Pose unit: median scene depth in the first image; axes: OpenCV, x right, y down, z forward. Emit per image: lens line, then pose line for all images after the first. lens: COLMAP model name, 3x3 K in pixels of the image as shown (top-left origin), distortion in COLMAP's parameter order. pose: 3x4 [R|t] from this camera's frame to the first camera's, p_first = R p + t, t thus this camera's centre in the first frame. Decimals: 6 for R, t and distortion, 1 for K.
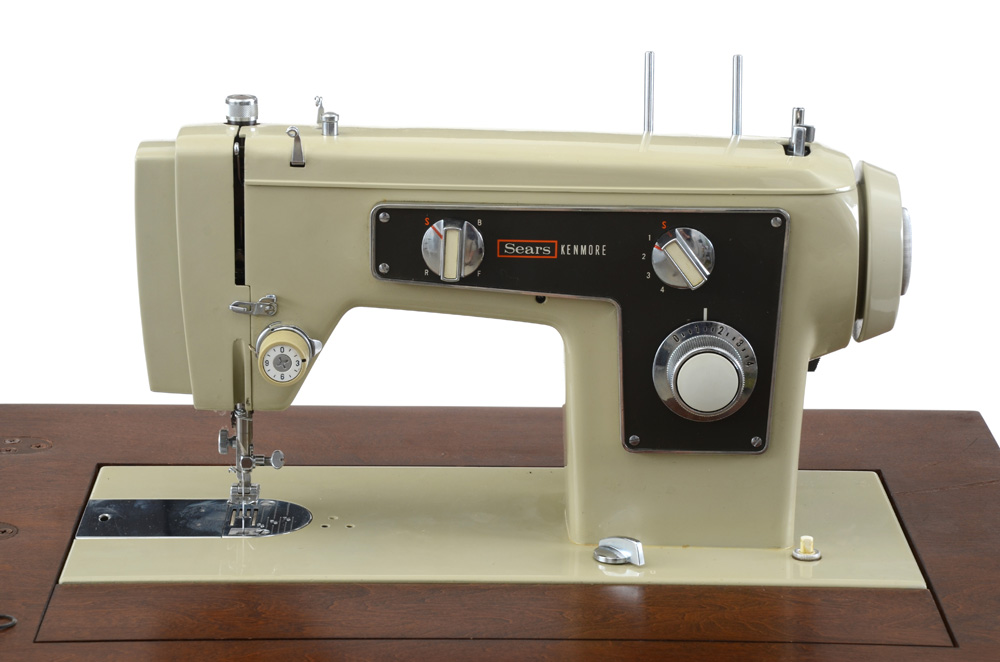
lens RADIAL K [[3497.3, 0, 502.7], [0, 3497.3, 337.0], [0, 0, 1]] dist [0.340509, 0.000000]
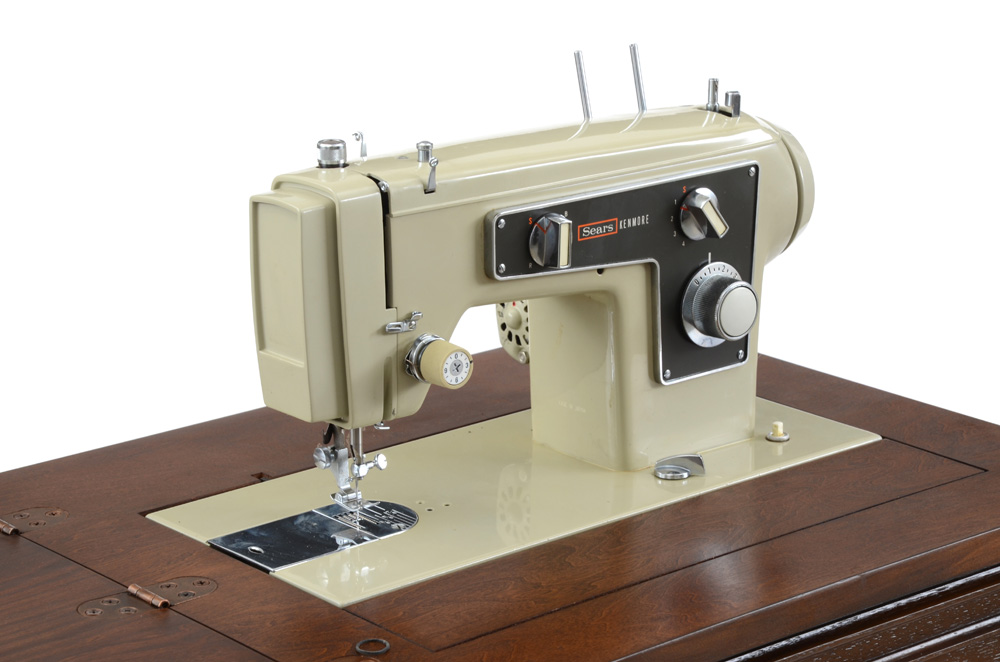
lens RADIAL K [[2872.9, 0, 495.7], [0, 2872.9, 332.5], [0, 0, 1]] dist [0.642777, 0.000000]
pose [[0.774758, -0.195386, 0.601310, -0.600172], [0.182126, 0.979708, 0.083680, -0.077778], [-0.605459, 0.044683, 0.794622, 0.262836]]
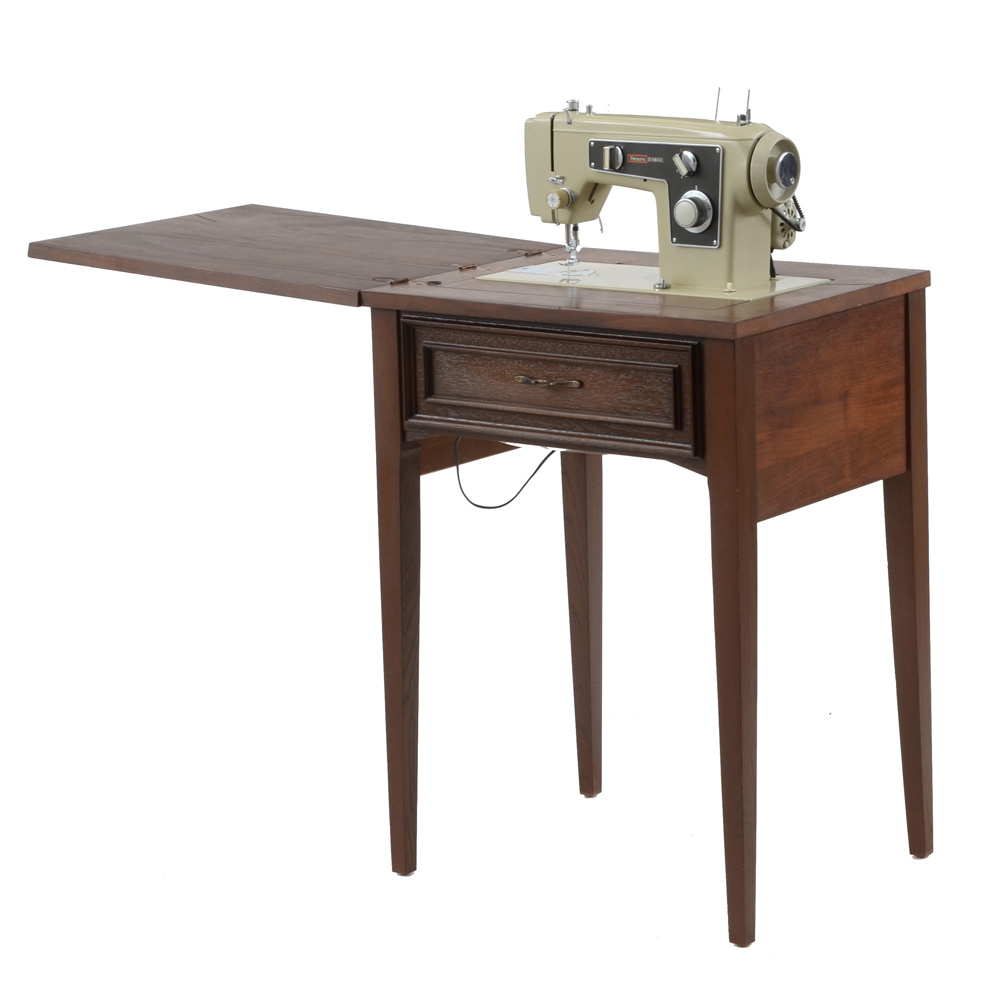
lens RADIAL K [[3323.1, 0, 497.7], [0, 3323.1, 499.2], [0, 0, 1]] dist [0.034536, 0.000000]
pose [[0.774968, 0.093094, -0.625107, 1.438669], [-0.125312, 0.992088, -0.007606, 0.247094], [0.619453, 0.084228, 0.780502, -0.897880]]
